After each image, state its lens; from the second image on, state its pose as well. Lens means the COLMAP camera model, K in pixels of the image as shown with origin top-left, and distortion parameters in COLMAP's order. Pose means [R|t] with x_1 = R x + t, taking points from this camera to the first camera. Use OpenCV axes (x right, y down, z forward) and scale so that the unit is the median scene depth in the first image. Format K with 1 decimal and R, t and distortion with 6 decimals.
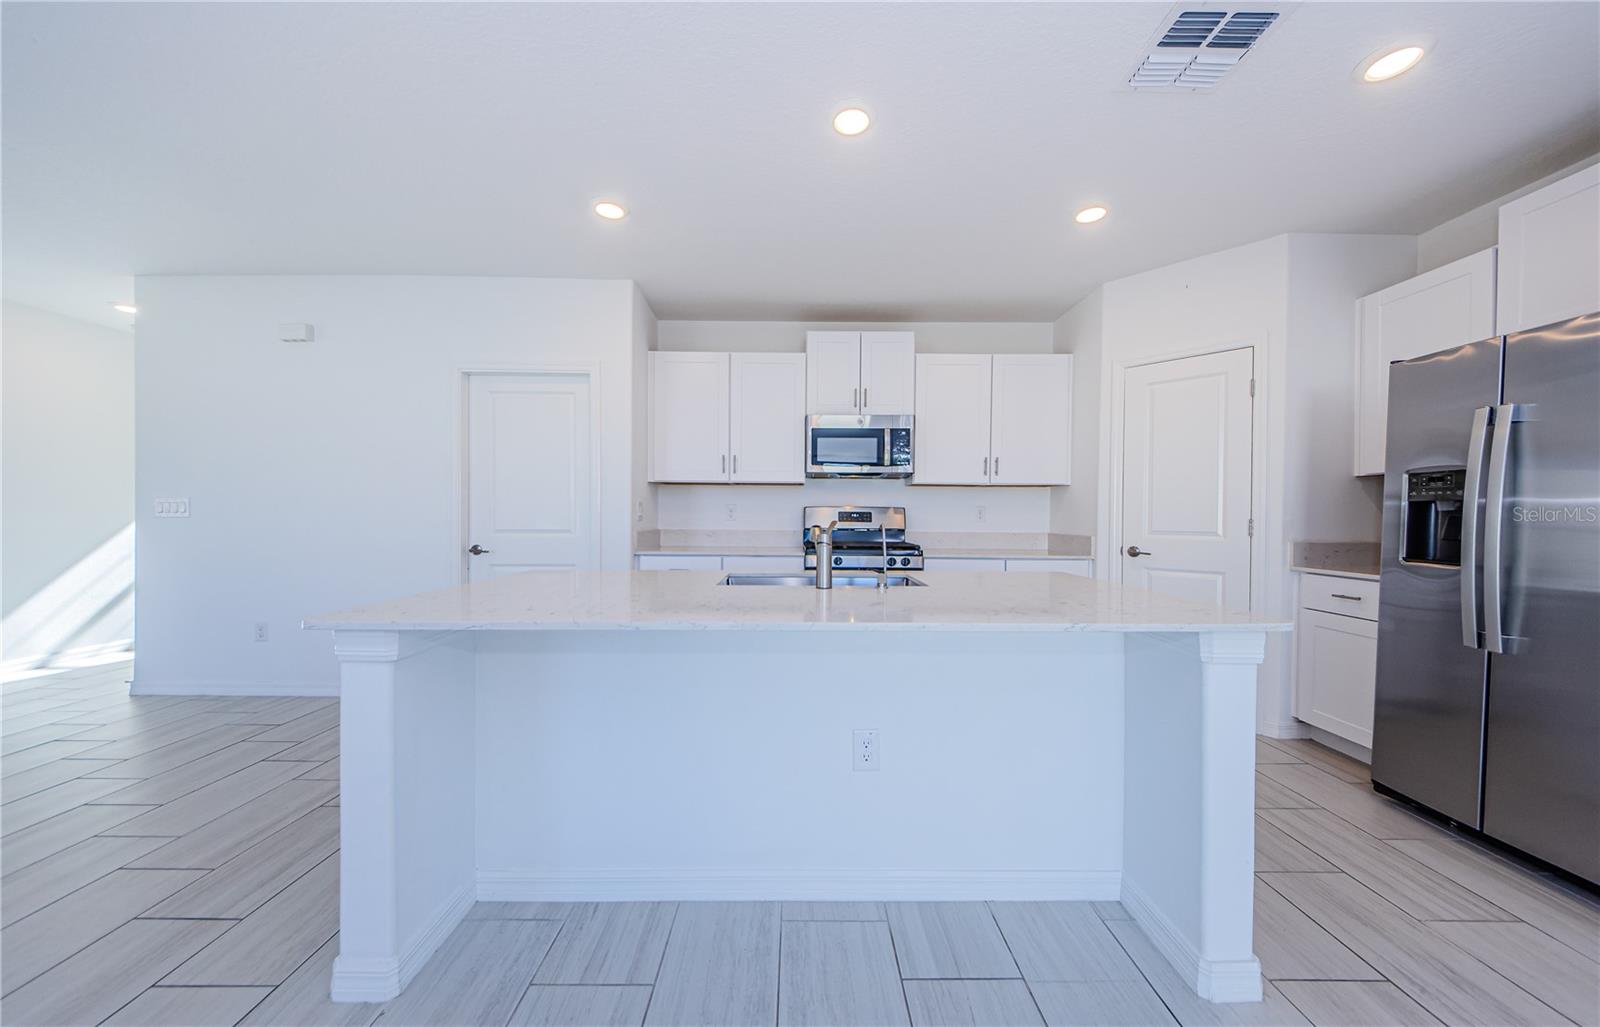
lens RADIAL K [[551.7, 0, 801.7], [0, 551.7, 521.4], [0, 0, 1]] dist [0.000849, -0.000038]
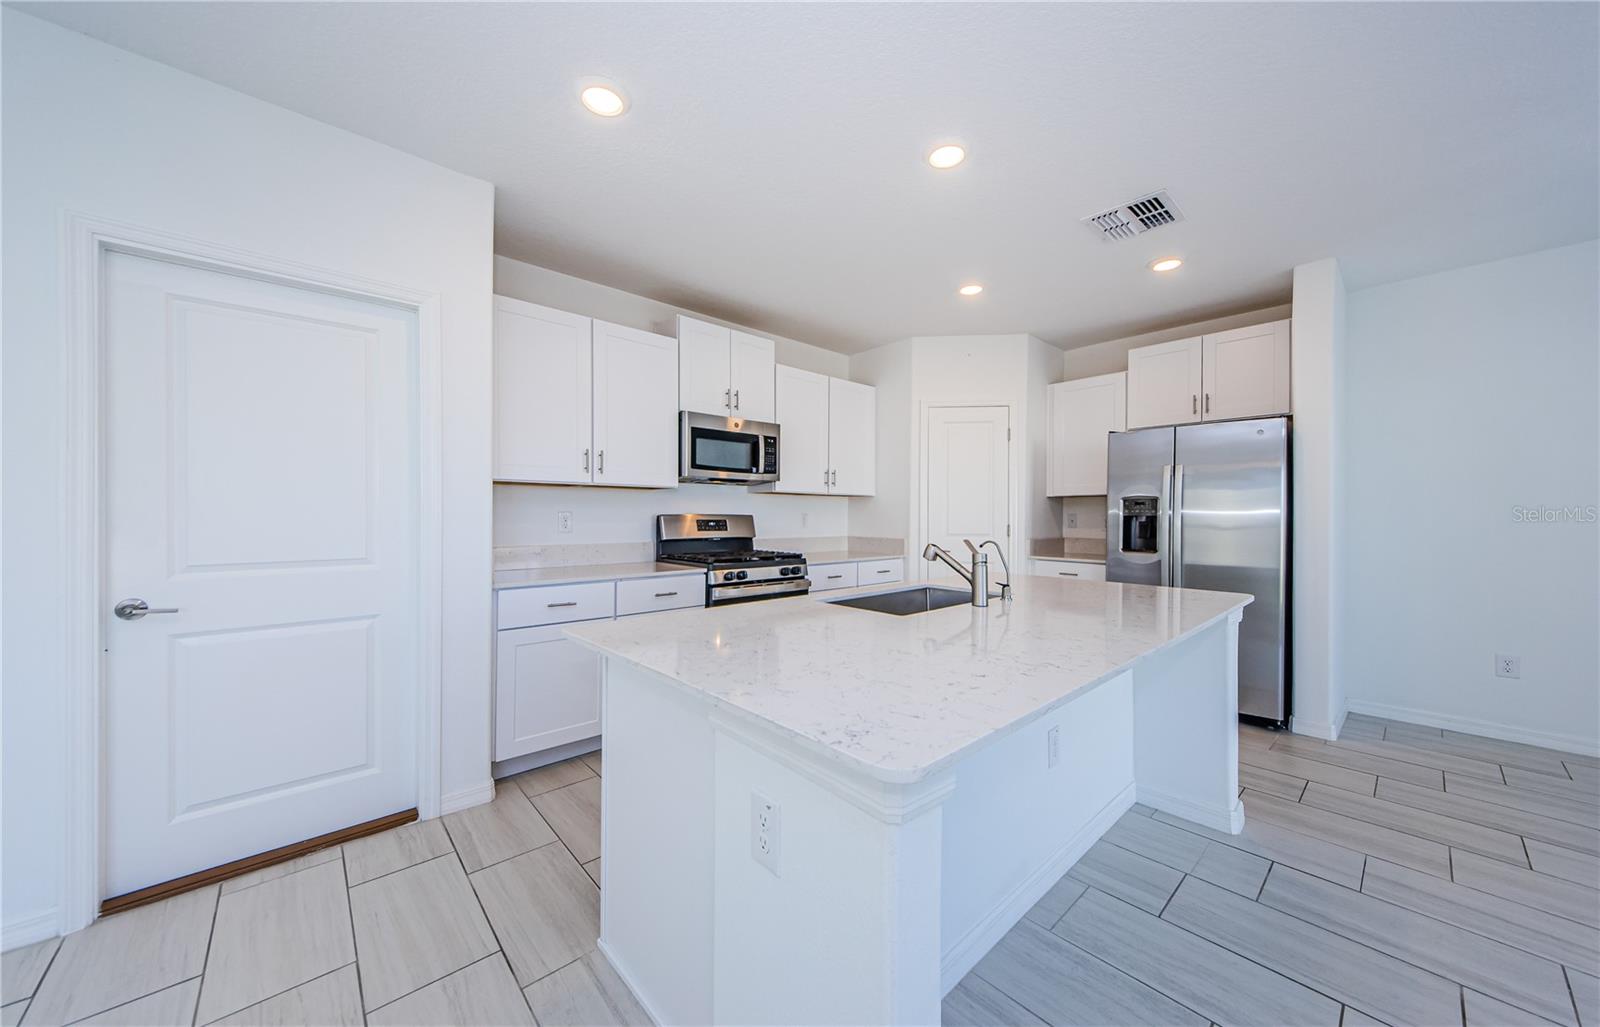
lens RADIAL K [[552.0, 0, 802.3], [0, 552.0, 515.7], [0, 0, 1]] dist [0.000693, -0.000039]
pose [[0.745582, -0.005500, 0.666391, -0.438704], [0.008543, 0.999963, -0.001305, -0.023913], [-0.666359, 0.006666, 0.745601, 0.222999]]
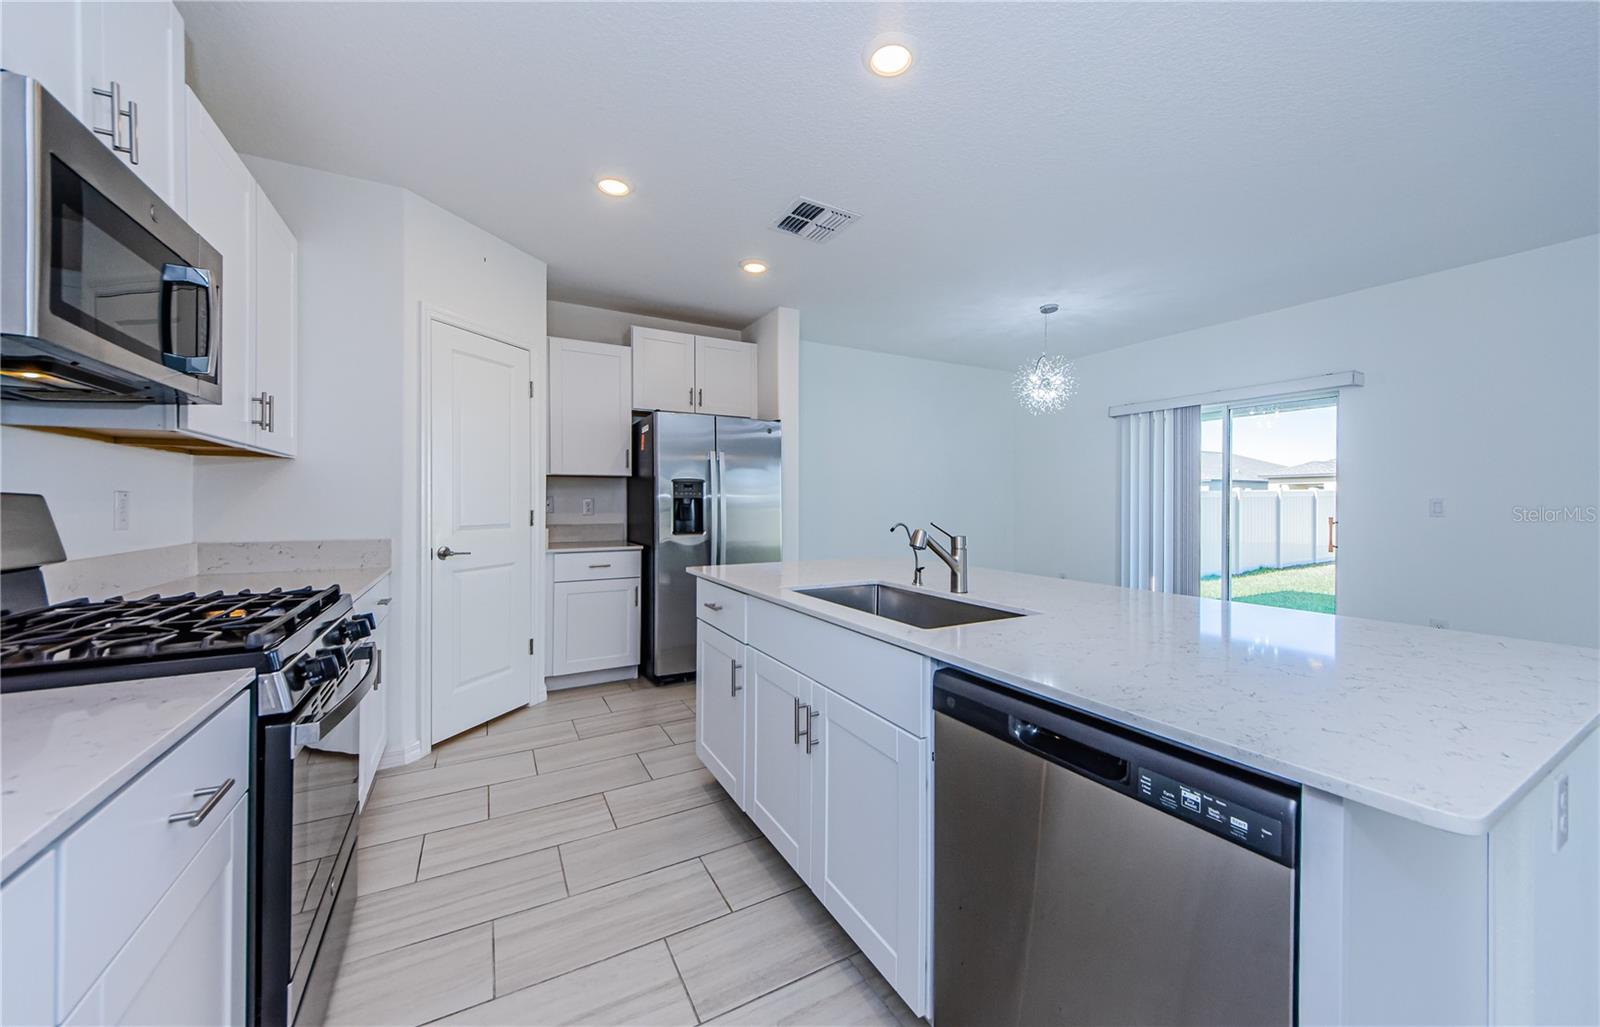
lens RADIAL K [[575.3, 0, 810.6], [0, 575.3, 508.7], [0, 0, 1]] dist [0.000445, -0.000126]
pose [[-0.481334, -0.019199, 0.876327, -0.343631], [0.004348, 0.999695, 0.024290, -0.025005], [-0.876526, 0.015502, -0.481104, 0.835646]]
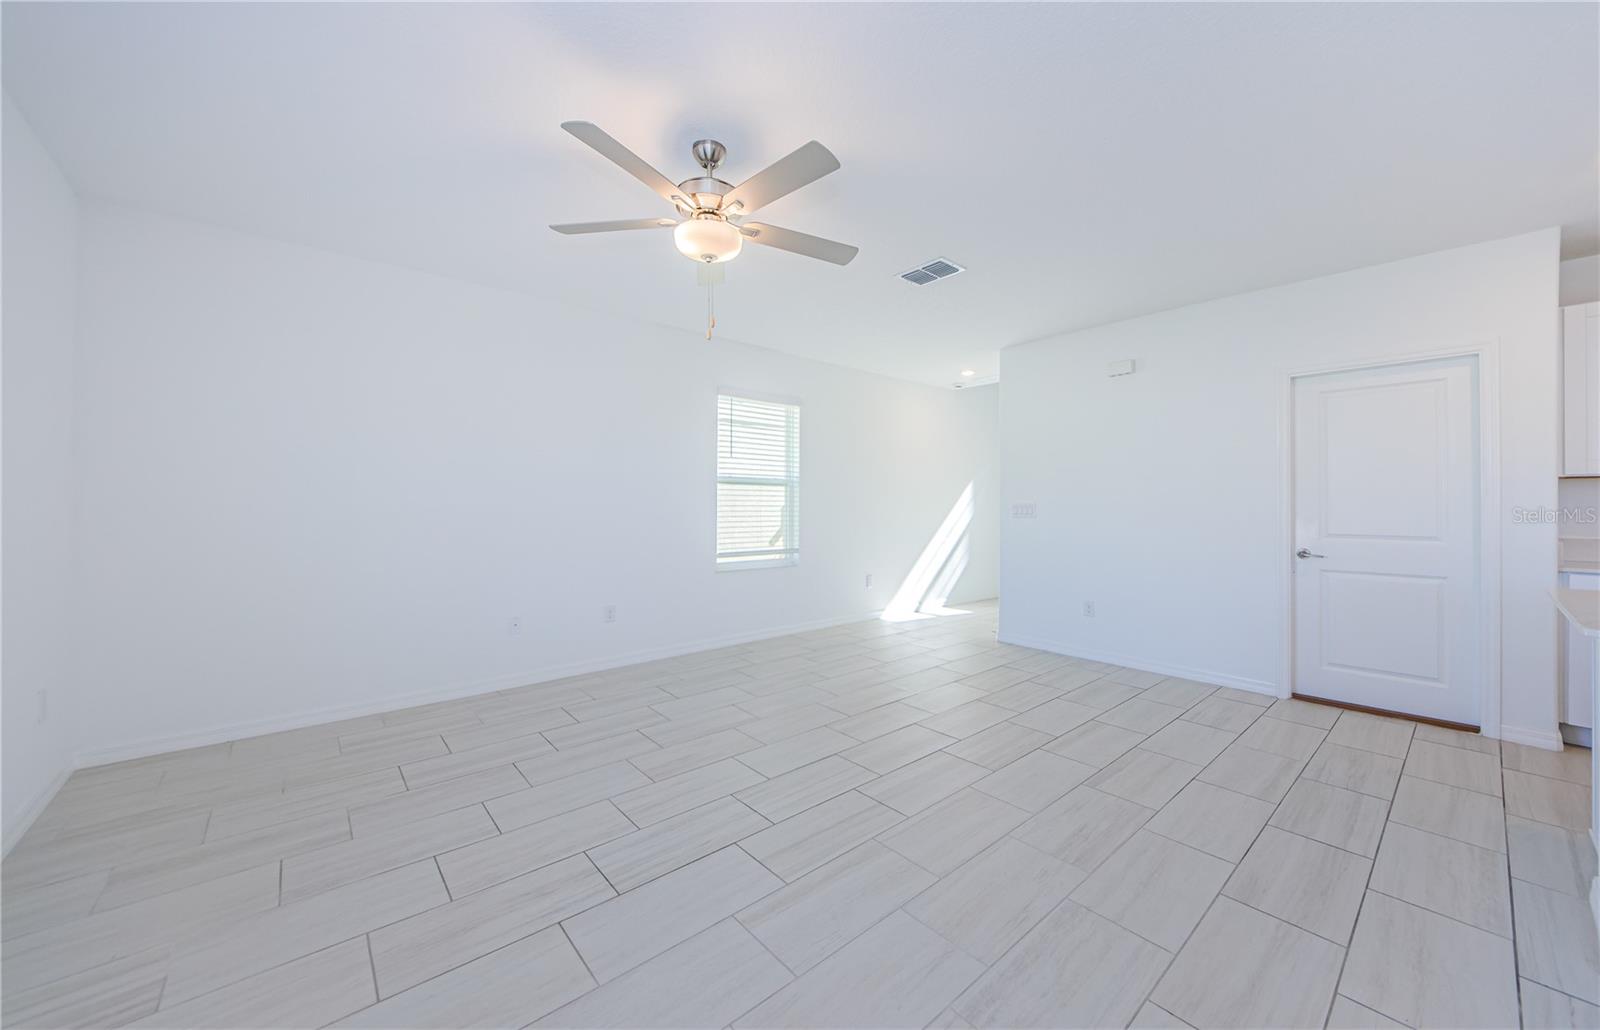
lens RADIAL K [[595.0, 0, 802.2], [0, 595.0, 504.0], [0, 0, 1]] dist [0.000032, -0.000217]
pose [[0.643800, -0.005319, -0.765176, -0.326504], [-0.006737, 0.999898, -0.012619, -0.016658], [0.765164, 0.013279, 0.643698, -0.350502]]
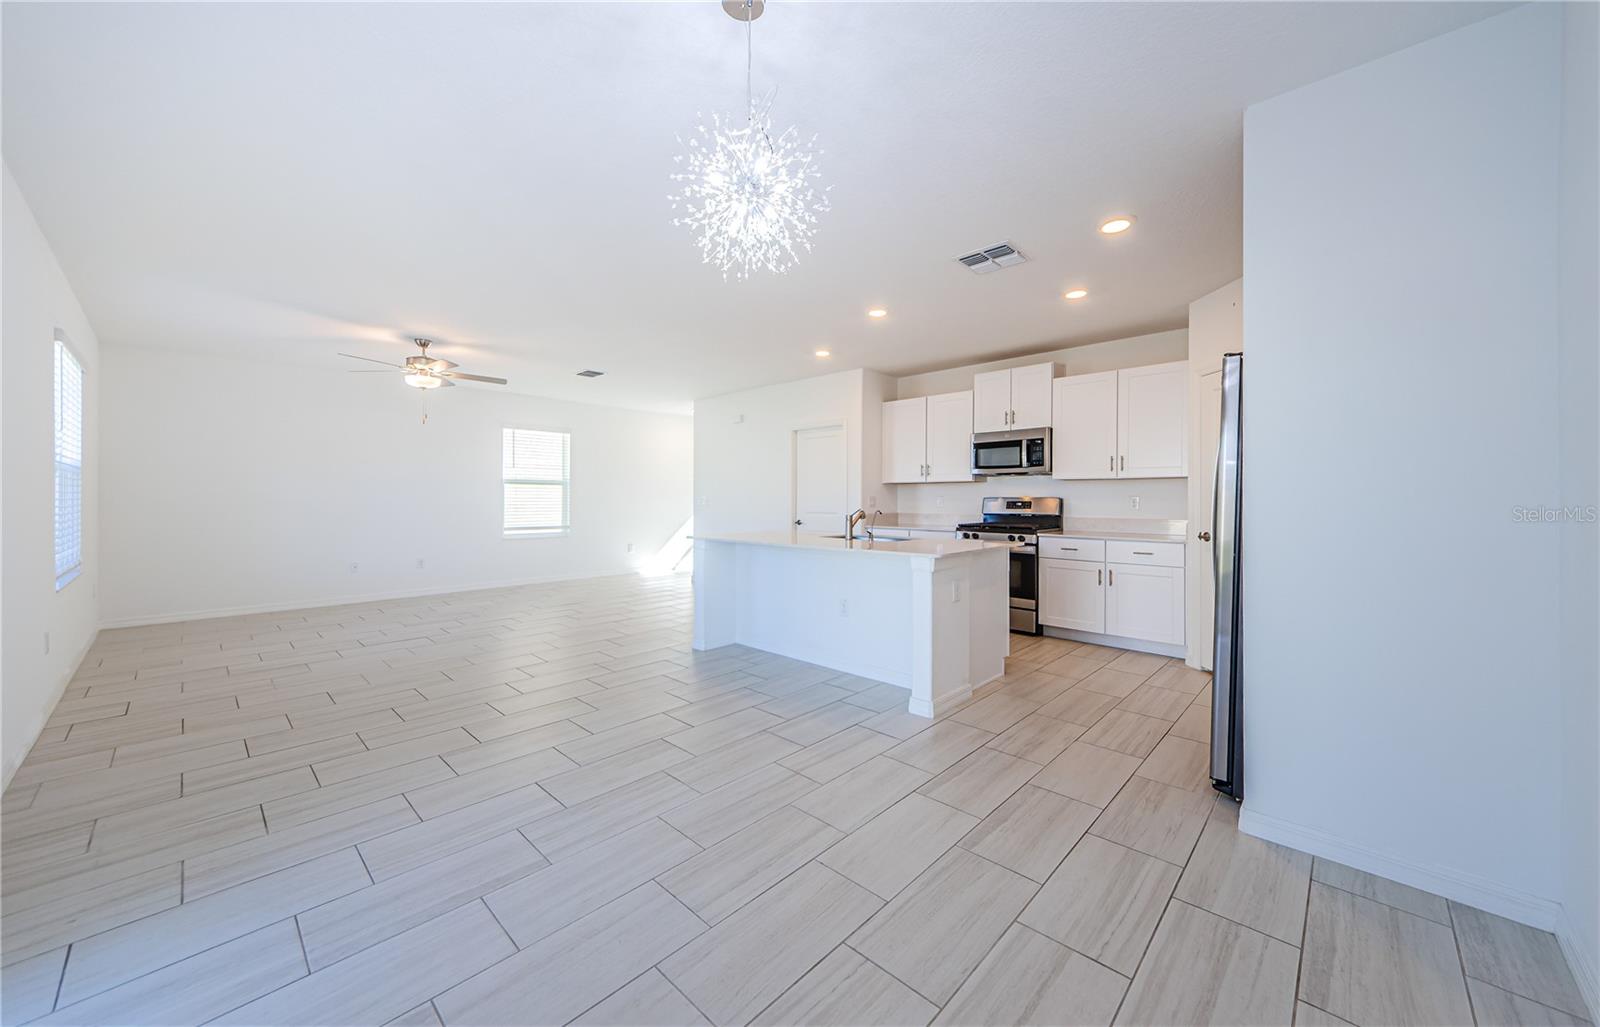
lens RADIAL K [[576.4, 0, 800.4], [0, 576.4, 503.7], [0, 0, 1]] dist [0.001459, -0.000053]
pose [[0.715144, 0.000646, -0.698977, 0.740455], [-0.005240, 0.999976, -0.004437, -0.003295], [0.698957, 0.006836, 0.715131, -0.379372]]
